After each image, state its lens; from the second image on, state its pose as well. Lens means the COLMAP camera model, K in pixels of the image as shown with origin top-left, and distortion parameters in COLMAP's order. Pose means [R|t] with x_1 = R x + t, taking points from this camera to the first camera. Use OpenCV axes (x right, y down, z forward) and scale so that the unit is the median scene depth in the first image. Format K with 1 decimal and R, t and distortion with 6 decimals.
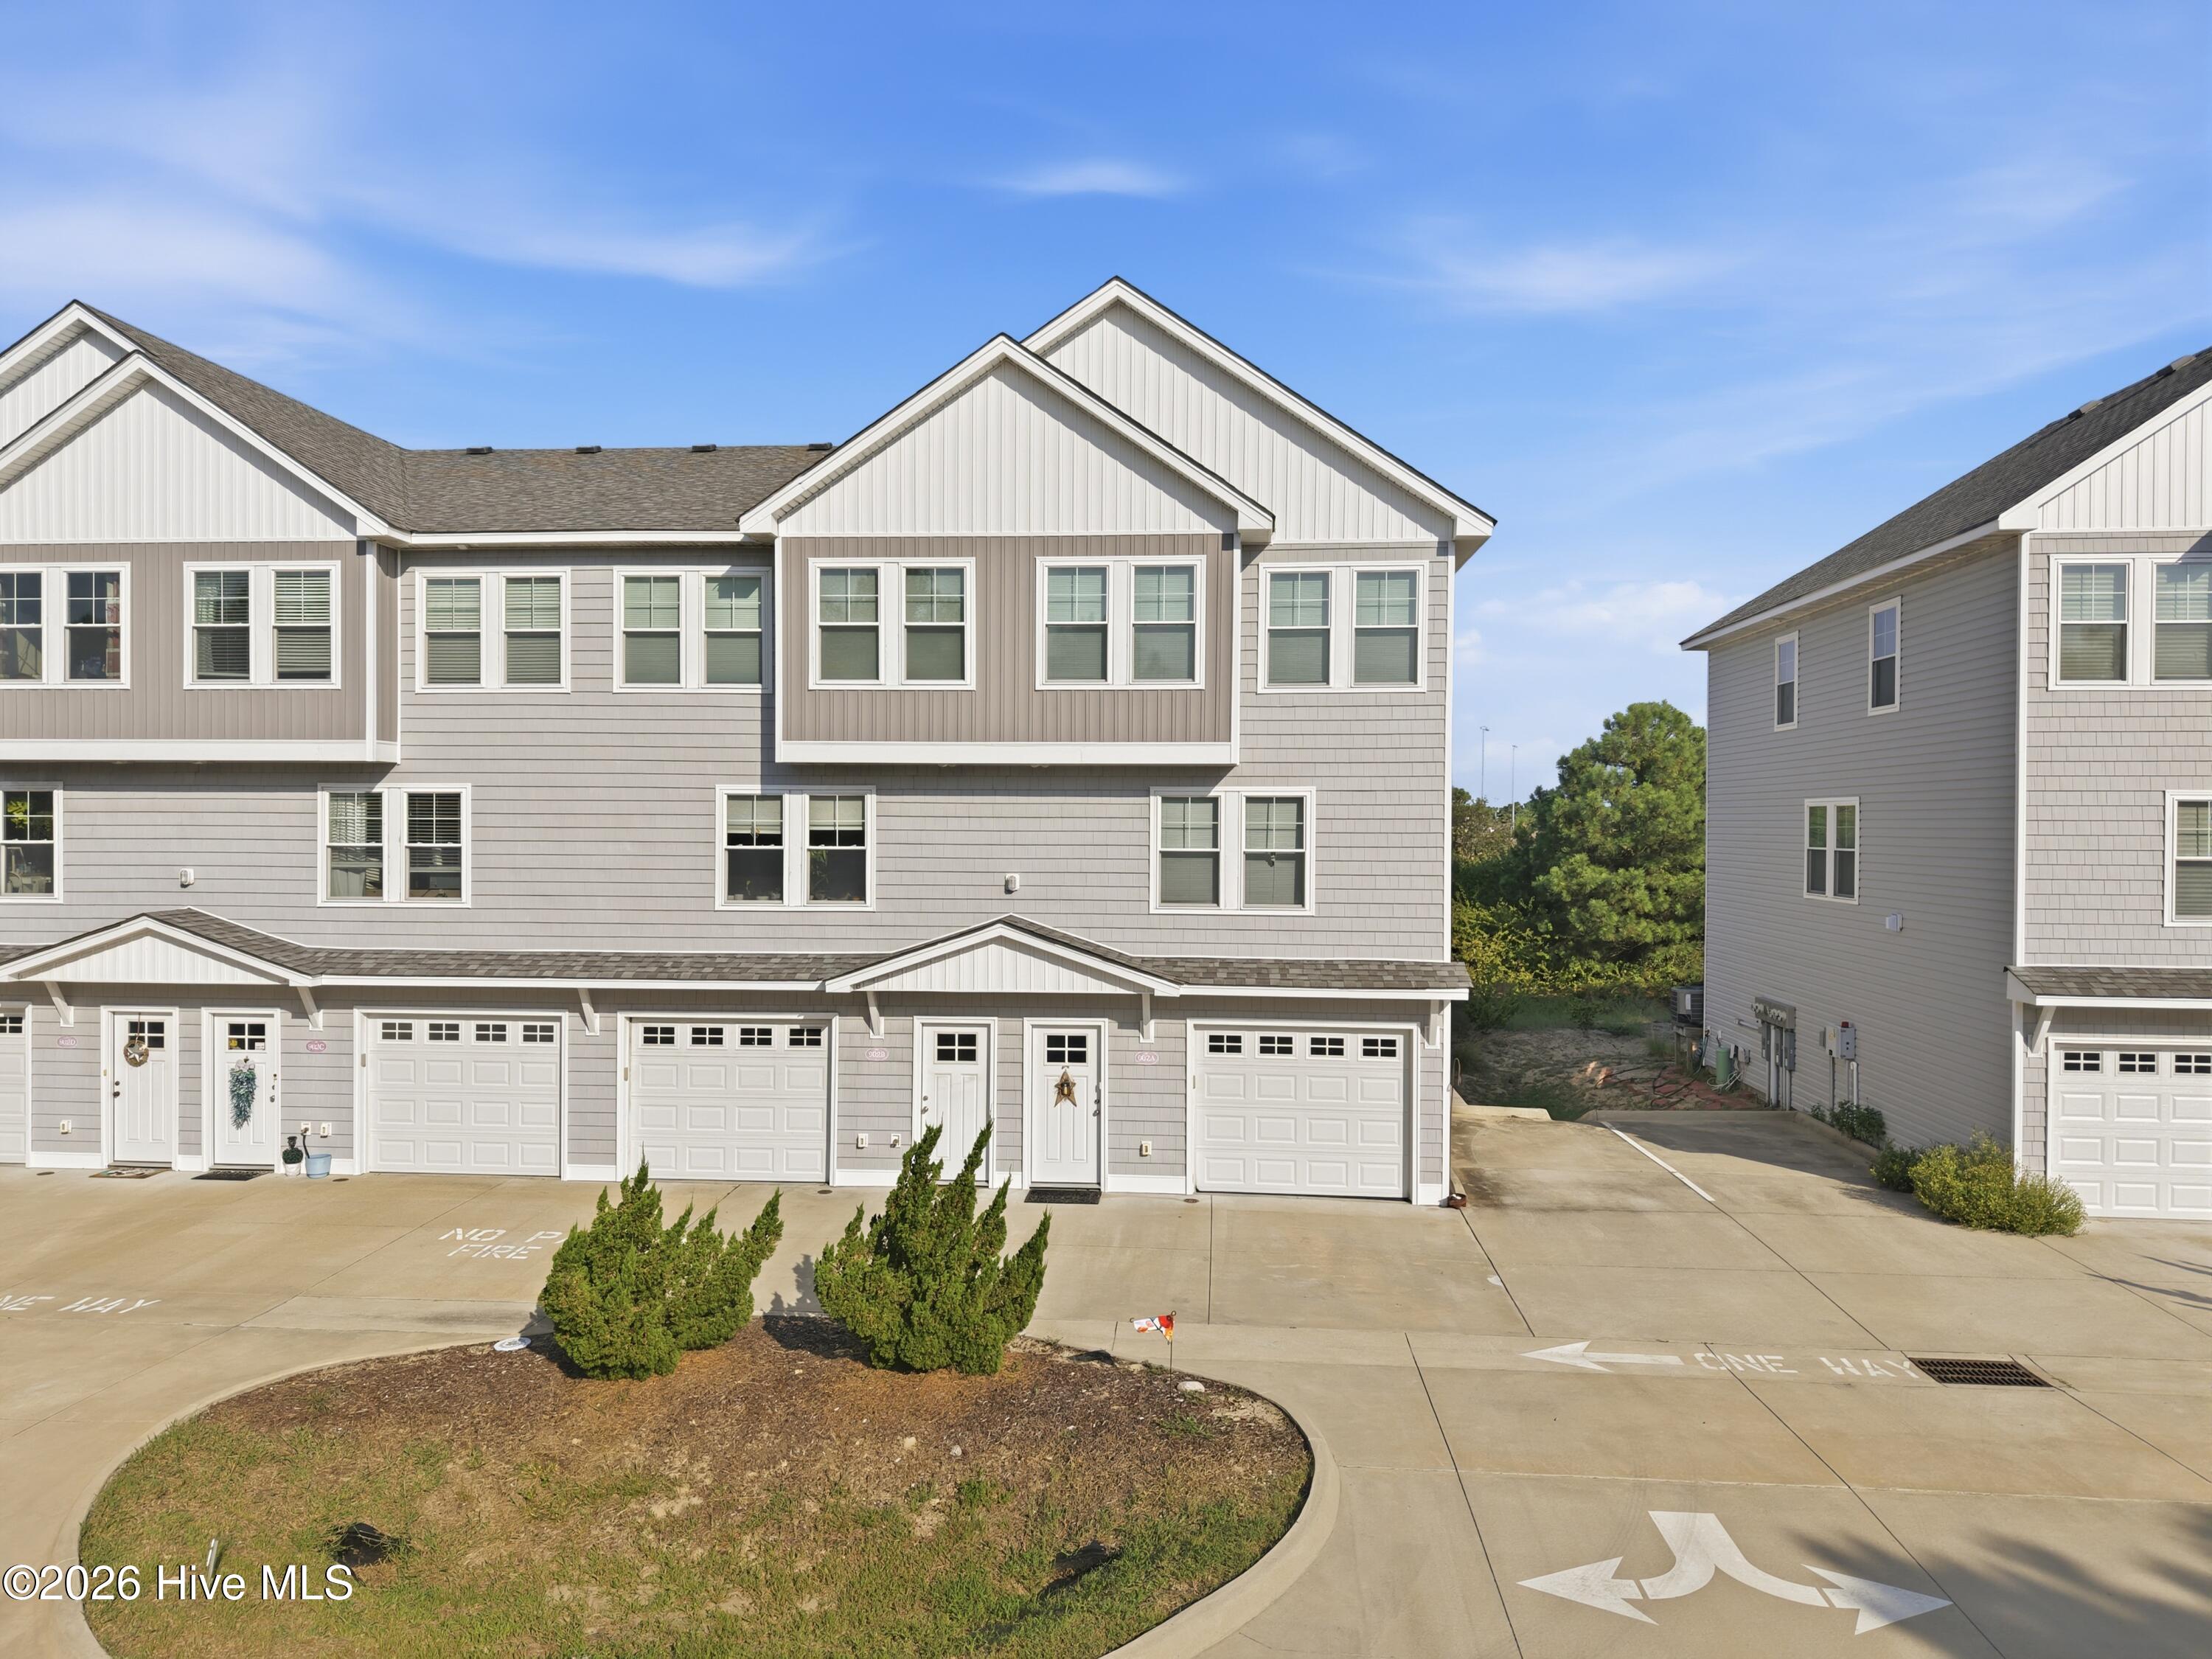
lens RADIAL K [[1475.6, 0, 1104.8], [0, 1475.6, 853.6], [0, 0, 1]] dist [0.039166, -0.049460]
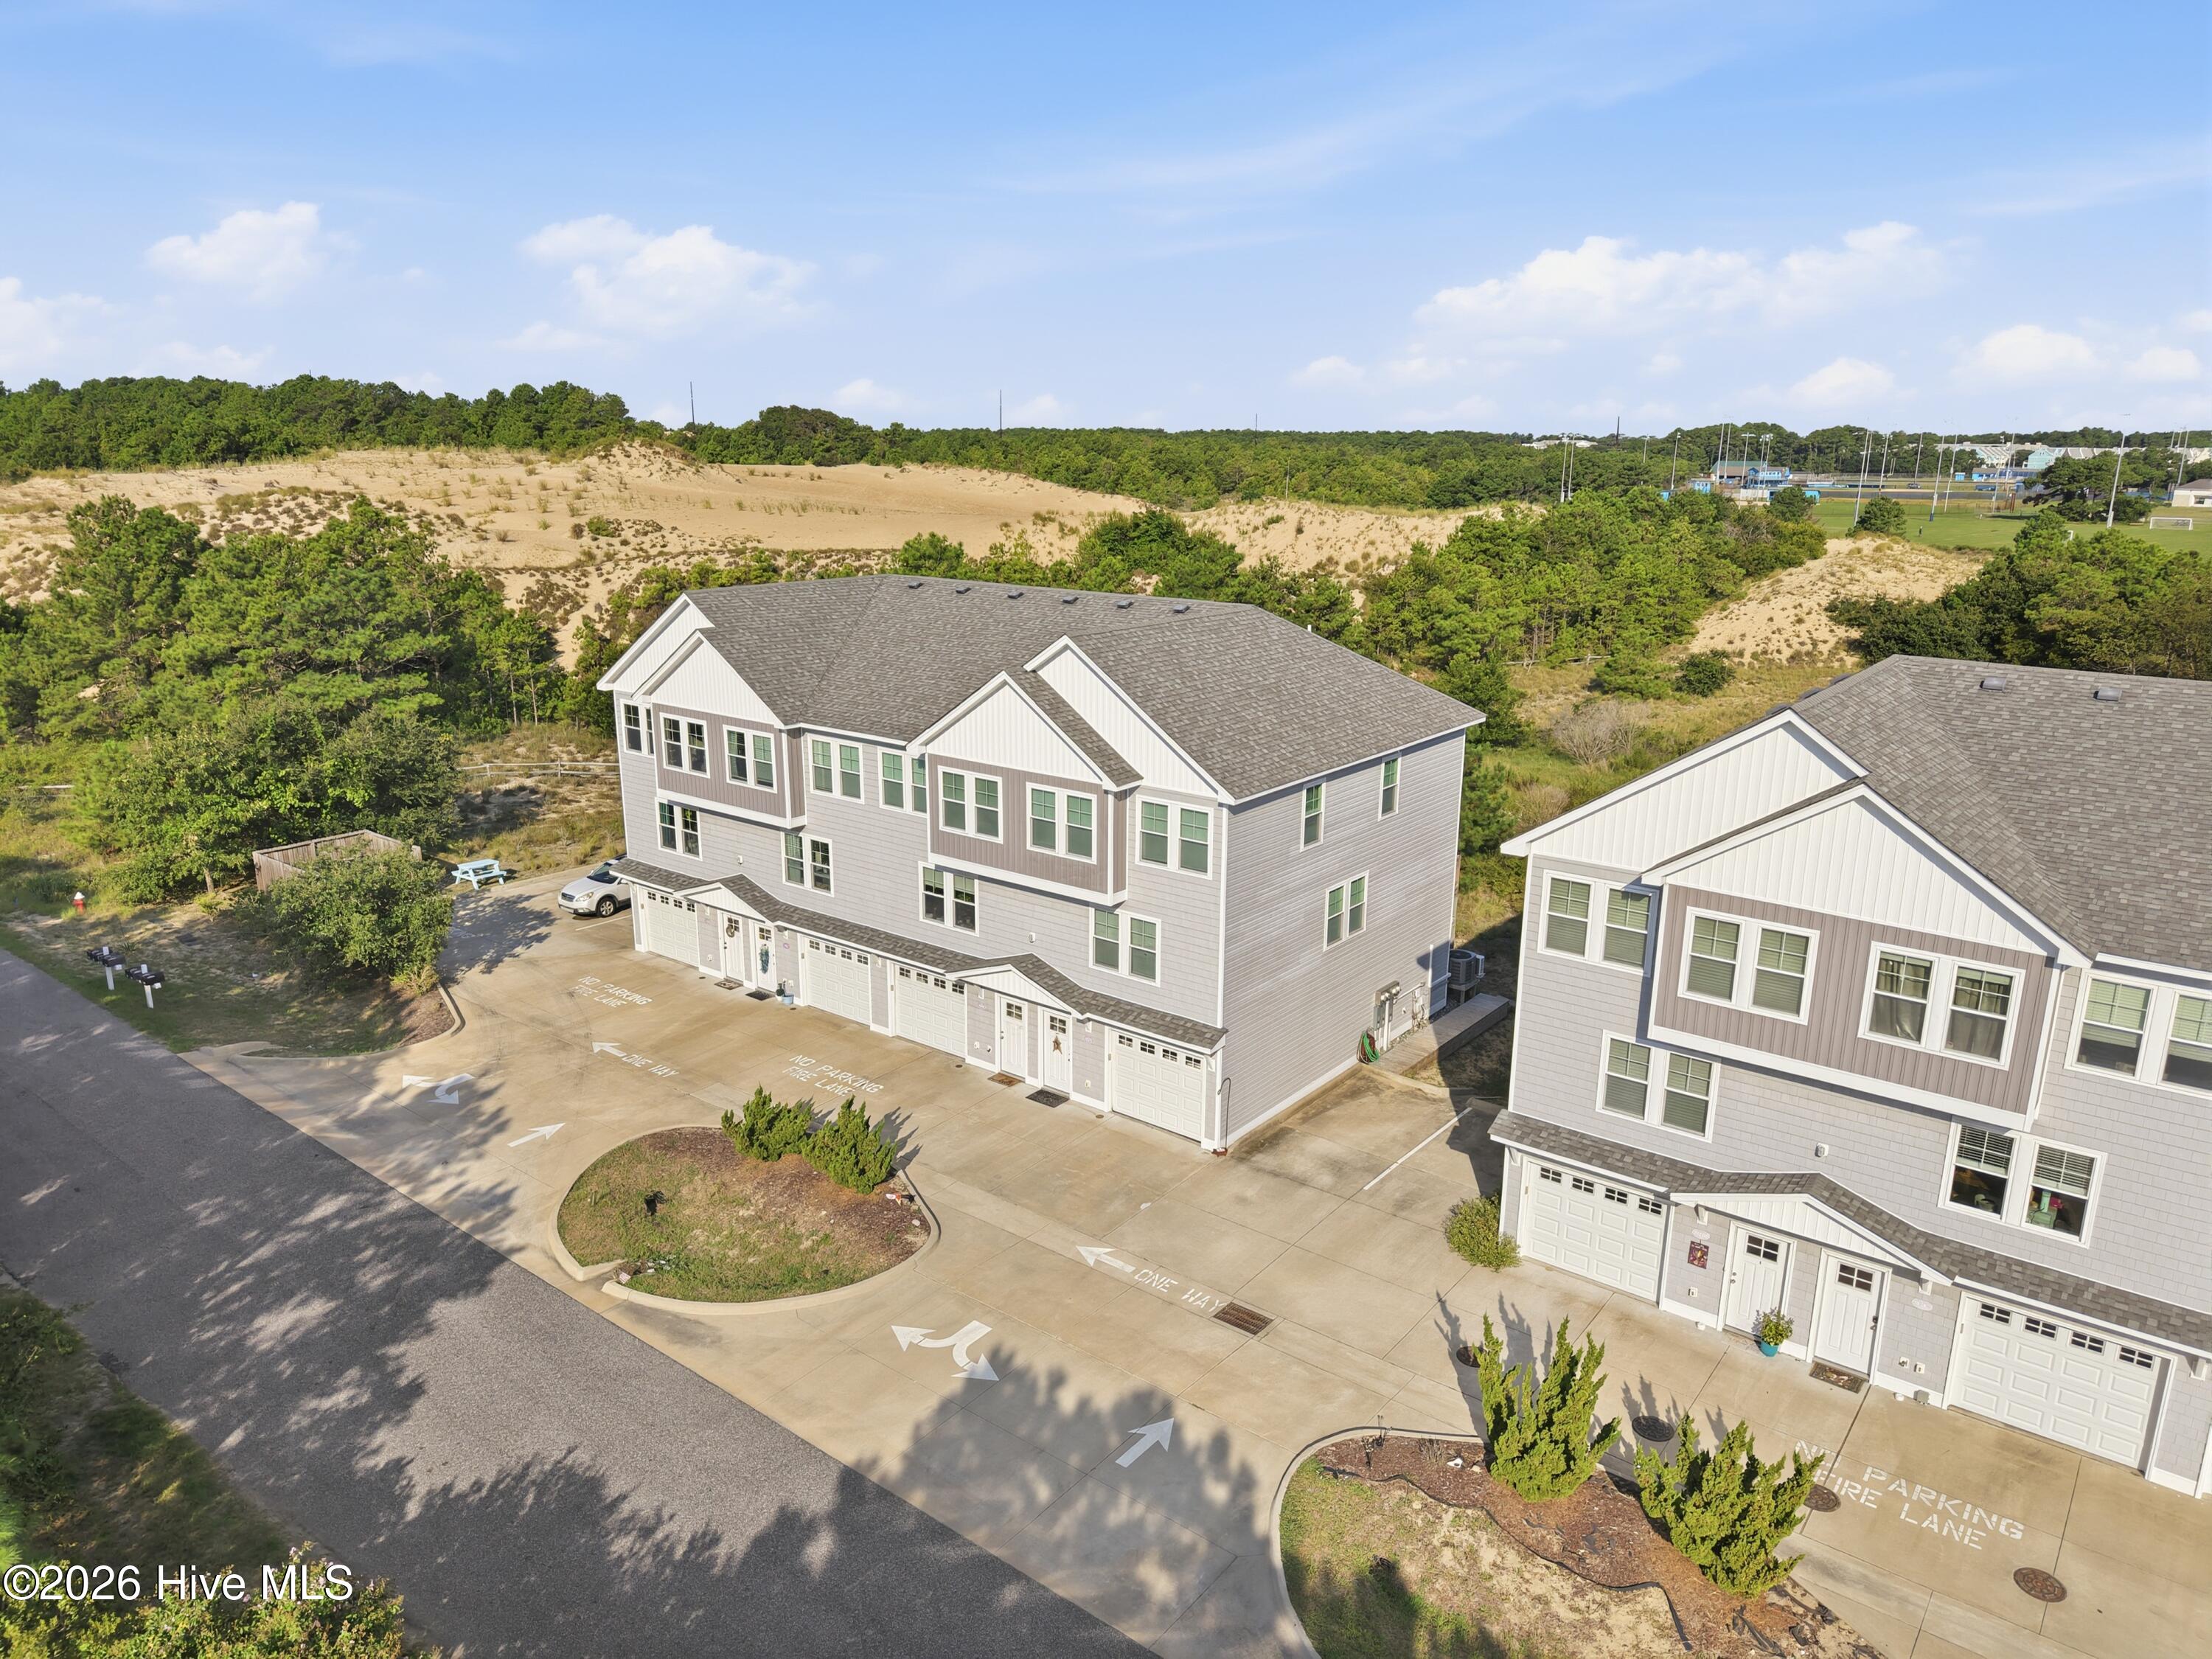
lens RADIAL K [[1475.6, 0, 1104.7], [0, 1475.6, 834.7], [0, 0, 1]] dist [0.039166, -0.049460]
pose [[0.834555, 0.139821, -0.532887, 1.031592], [-0.011396, 0.971433, 0.237041, -0.572780], [0.550807, -0.191751, 0.812307, -0.476388]]
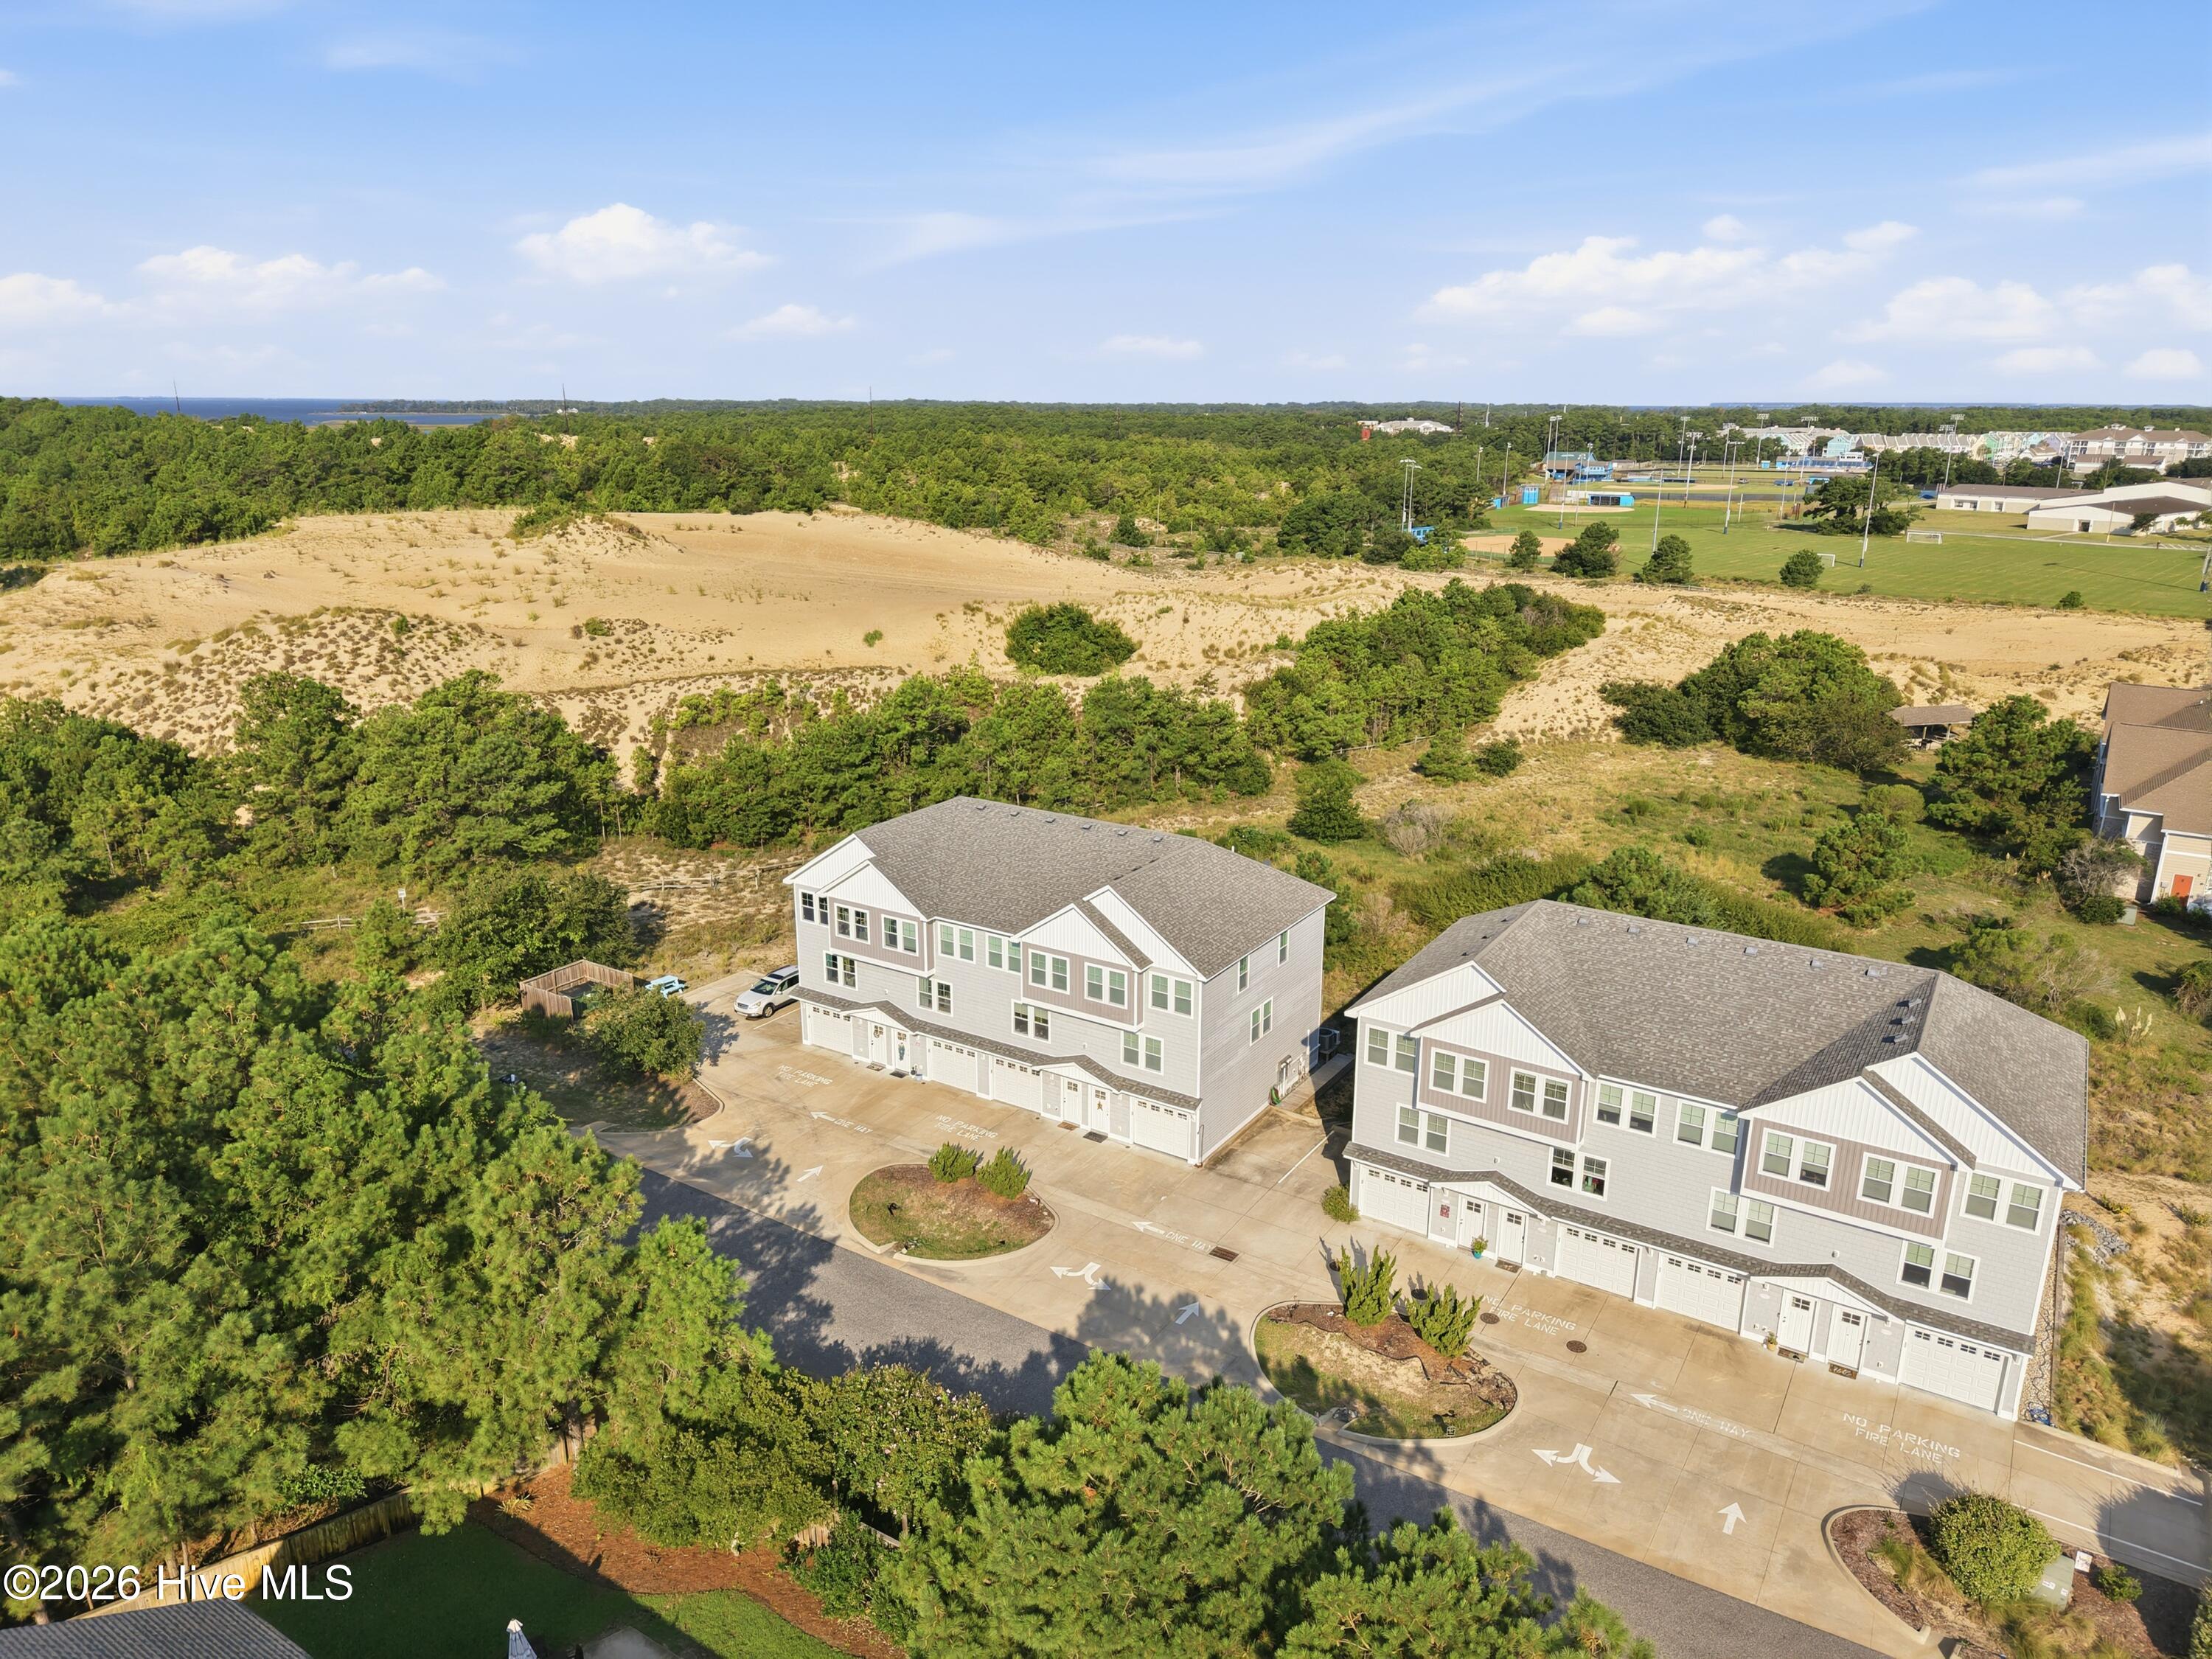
lens RADIAL K [[1475.6, 0, 1098.3], [0, 1475.6, 815.0], [0, 0, 1]] dist [0.039166, -0.049460]
pose [[0.880902, 0.121749, -0.457371, 1.449117], [-0.005697, 0.969007, 0.246969, -1.332701], [0.473264, -0.214950, 0.854294, -1.746819]]
